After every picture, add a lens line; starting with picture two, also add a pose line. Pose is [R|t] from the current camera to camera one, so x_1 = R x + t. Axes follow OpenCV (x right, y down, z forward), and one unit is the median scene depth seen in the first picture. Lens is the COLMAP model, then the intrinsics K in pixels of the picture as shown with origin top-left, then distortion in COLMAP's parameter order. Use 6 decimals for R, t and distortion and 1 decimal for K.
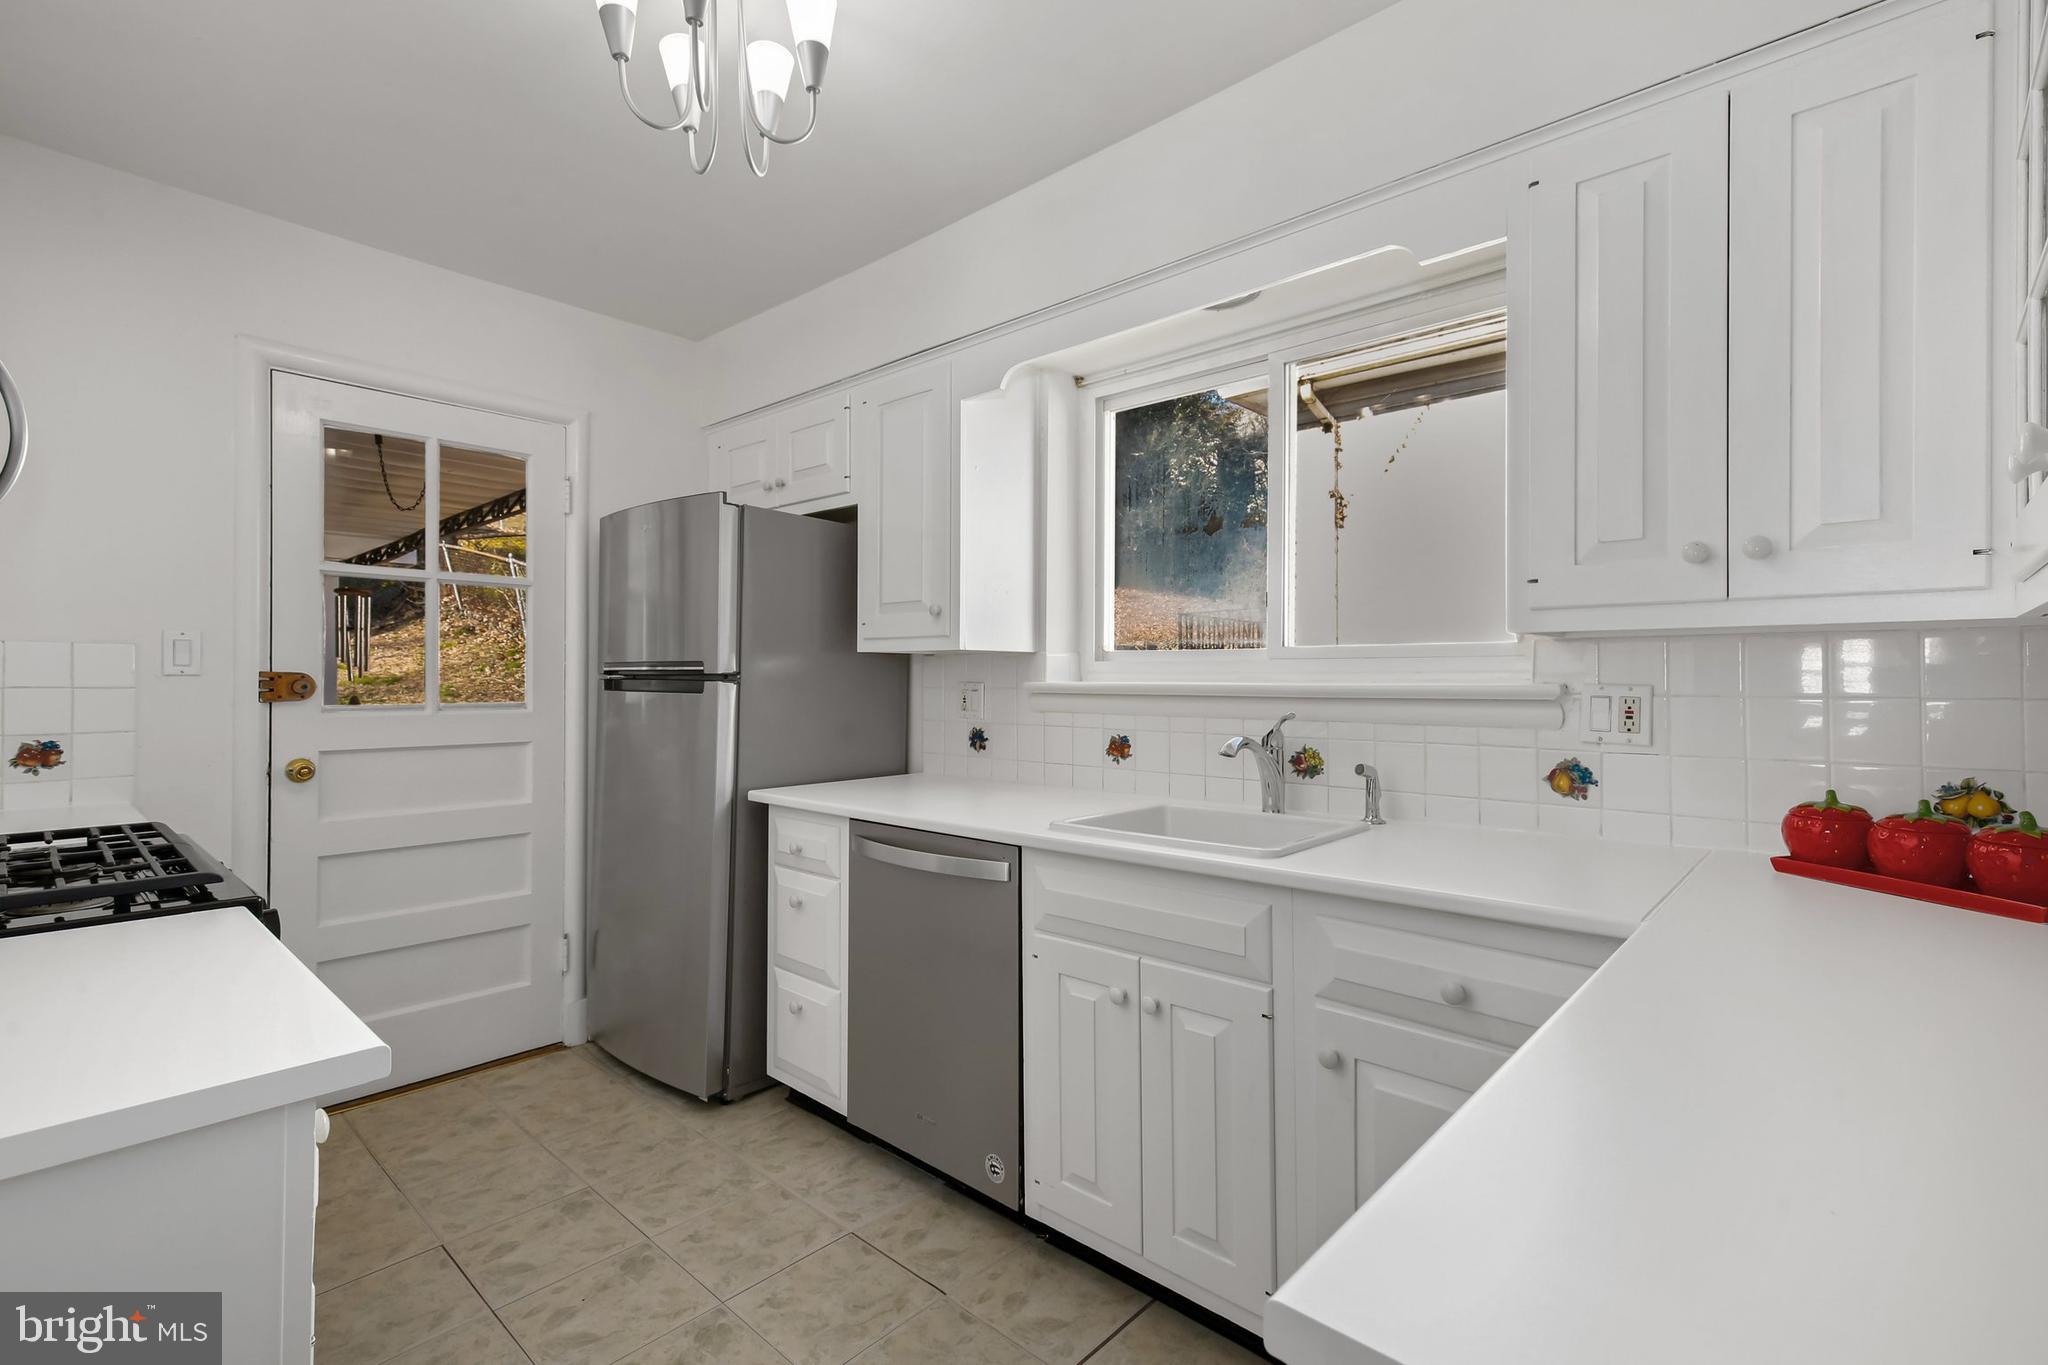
lens RADIAL K [[936.2, 0, 1005.1], [0, 936.2, 674.7], [0, 0, 1]] dist [0.007619, -0.004203]
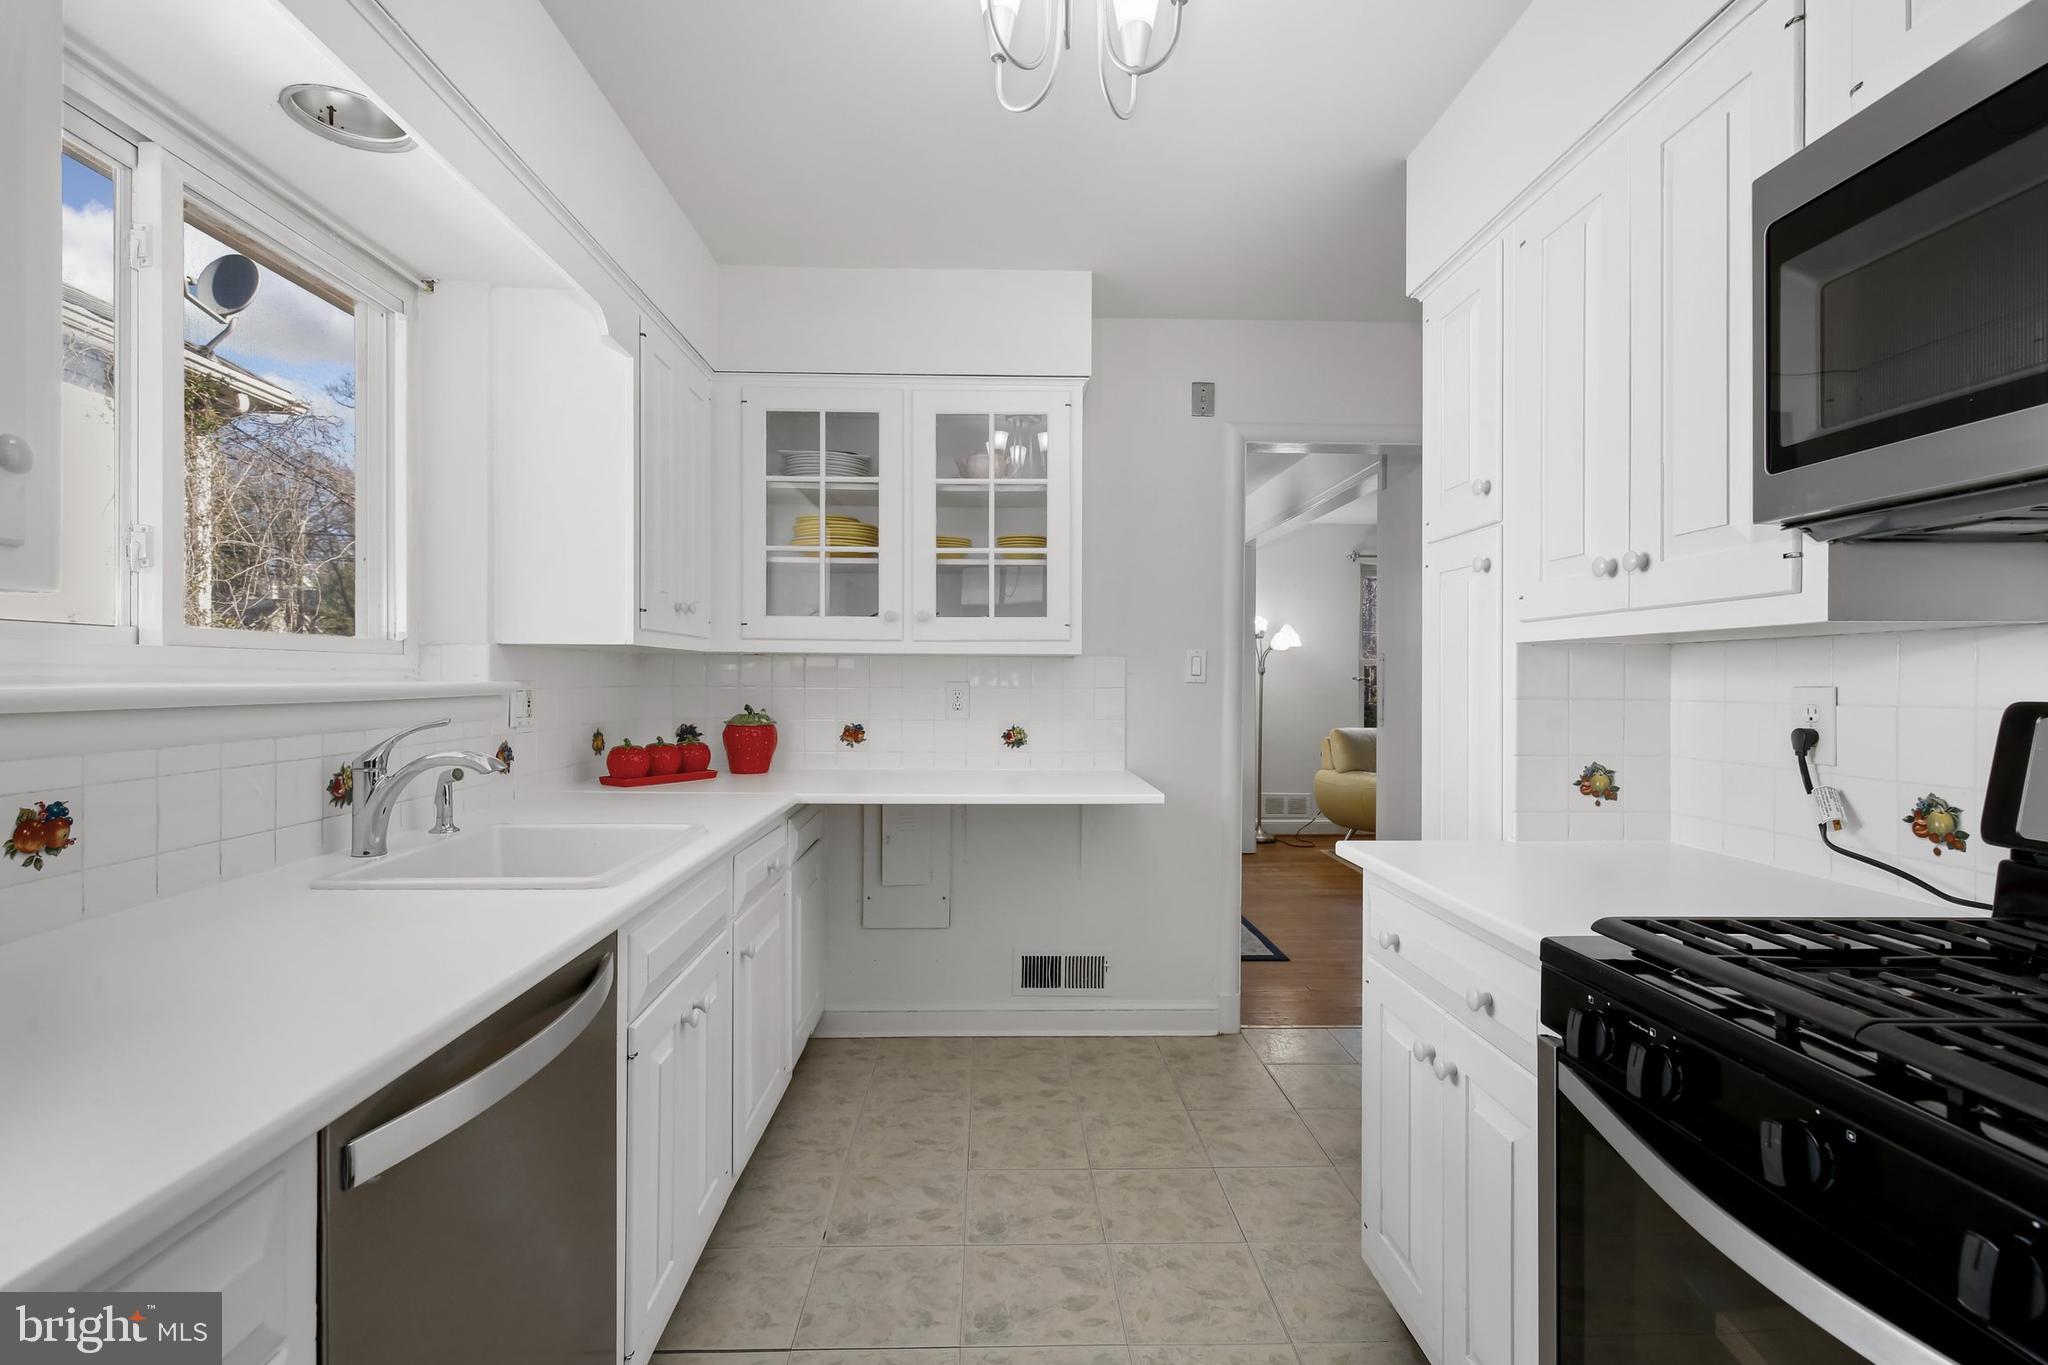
lens RADIAL K [[936.2, 0, 1020.8], [0, 936.2, 684.3], [0, 0, 1]] dist [0.007619, -0.004203]
pose [[-0.705896, -0.011130, 0.708228, -0.529653], [-0.006610, 0.999937, 0.009126, -0.000104], [-0.708285, 0.001761, -0.705925, 0.988326]]
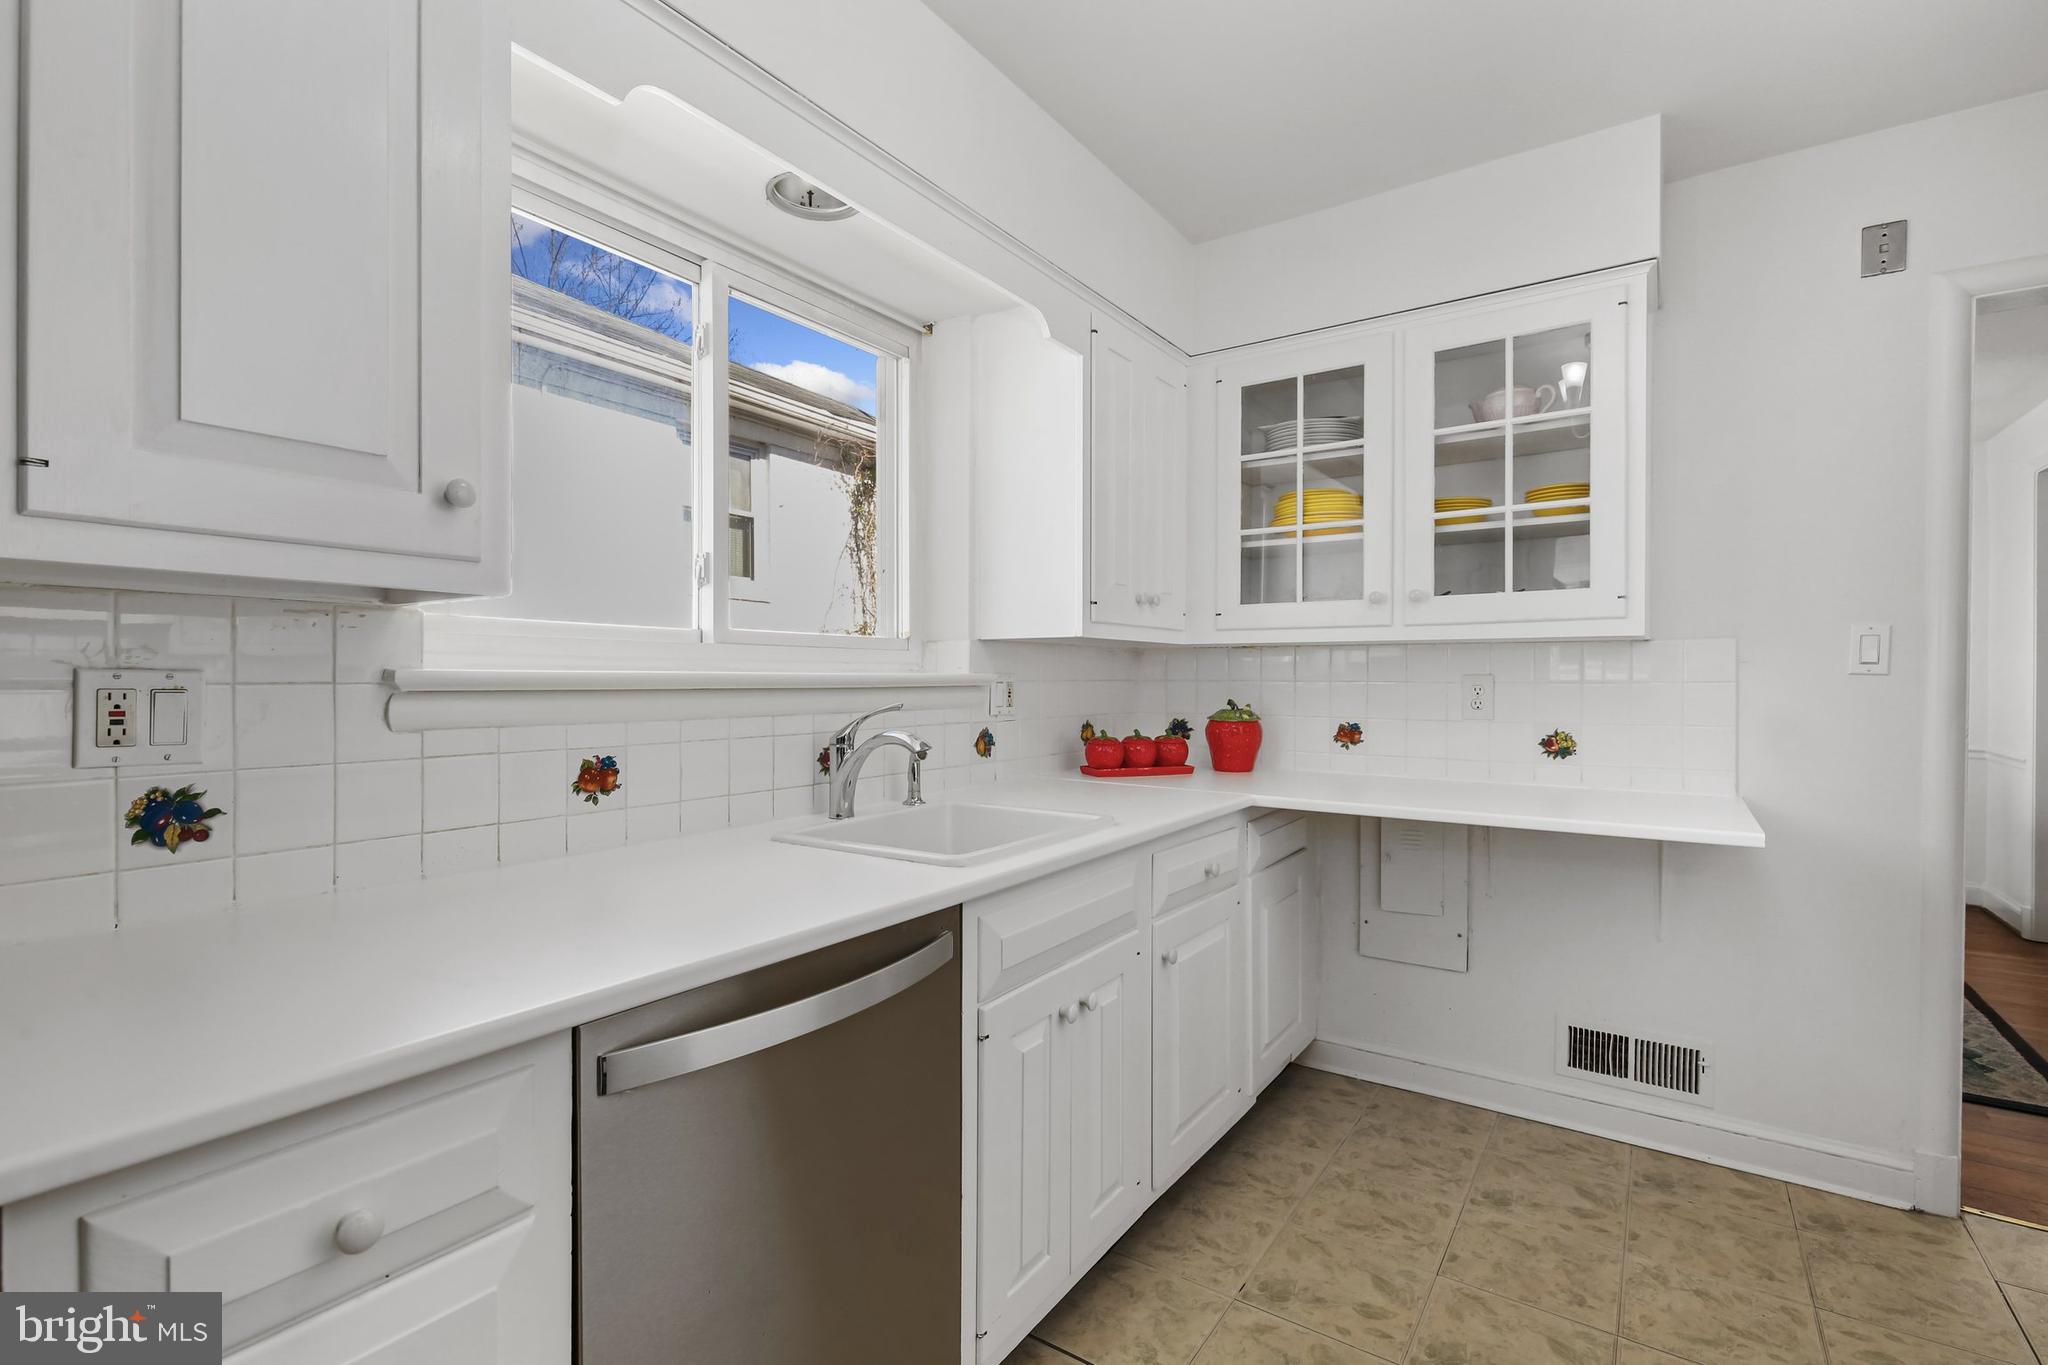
lens RADIAL K [[936.2, 0, 1043.5], [0, 936.2, 689.3], [0, 0, 1]] dist [0.007619, -0.004203]
pose [[-0.147335, -0.012311, 0.989010, -0.531451], [-0.002345, 0.999924, 0.012097, 0.012133], [-0.989084, -0.000537, -0.147352, 0.802877]]
